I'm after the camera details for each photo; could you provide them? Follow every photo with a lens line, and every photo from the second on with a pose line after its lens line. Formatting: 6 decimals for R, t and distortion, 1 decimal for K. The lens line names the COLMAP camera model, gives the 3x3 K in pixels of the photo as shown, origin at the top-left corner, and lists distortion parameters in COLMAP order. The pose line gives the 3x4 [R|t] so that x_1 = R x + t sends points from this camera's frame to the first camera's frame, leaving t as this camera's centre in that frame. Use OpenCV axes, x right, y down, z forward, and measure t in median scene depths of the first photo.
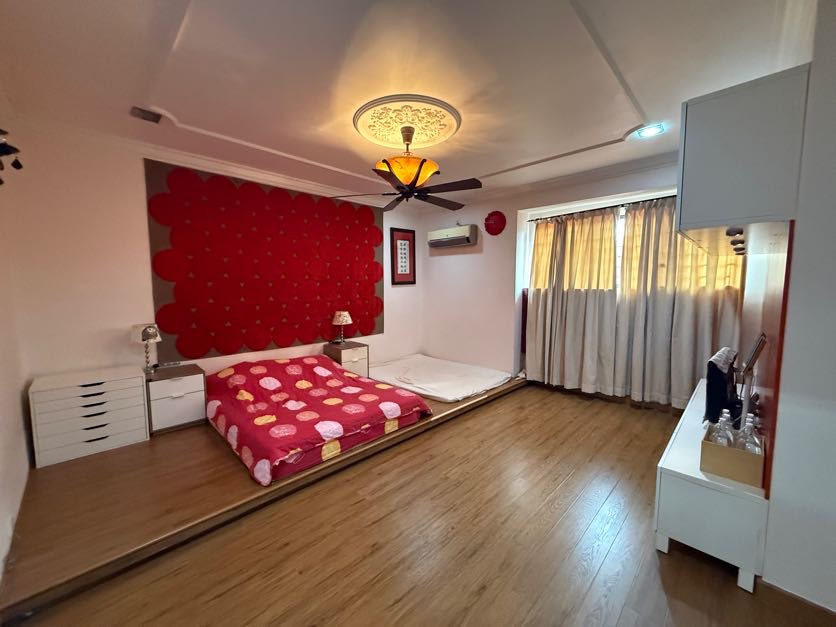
lens RADIAL K [[335.4, 0, 415.0], [0, 335.4, 314.3], [0, 0, 1]] dist [0.013288, 0.000044]
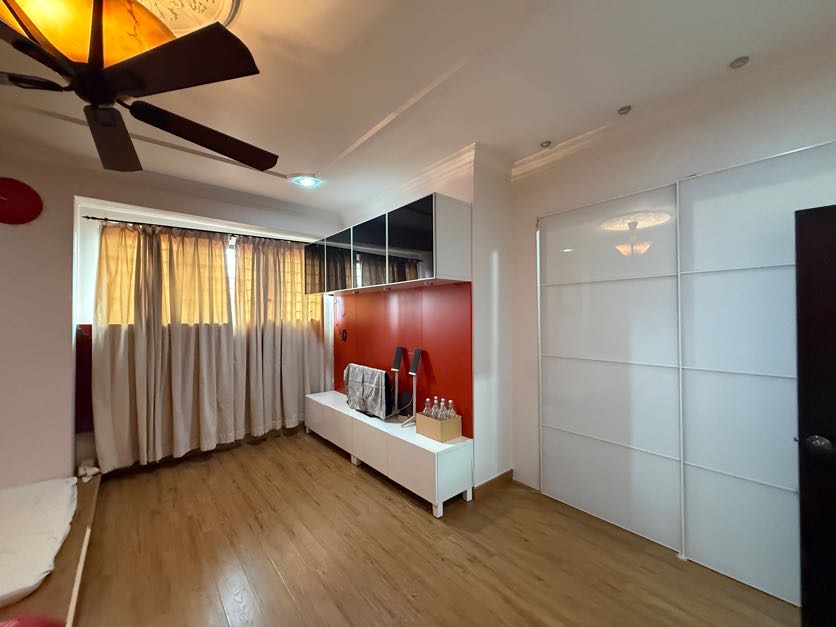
lens RADIAL K [[335.4, 0, 414.7], [0, 335.4, 314.7], [0, 0, 1]] dist [0.013288, 0.000044]
pose [[0.098577, 0.010906, 0.995070, -0.264665], [0.096366, 0.995136, -0.020453, -0.029247], [-0.990453, 0.097907, 0.097046, 0.403721]]
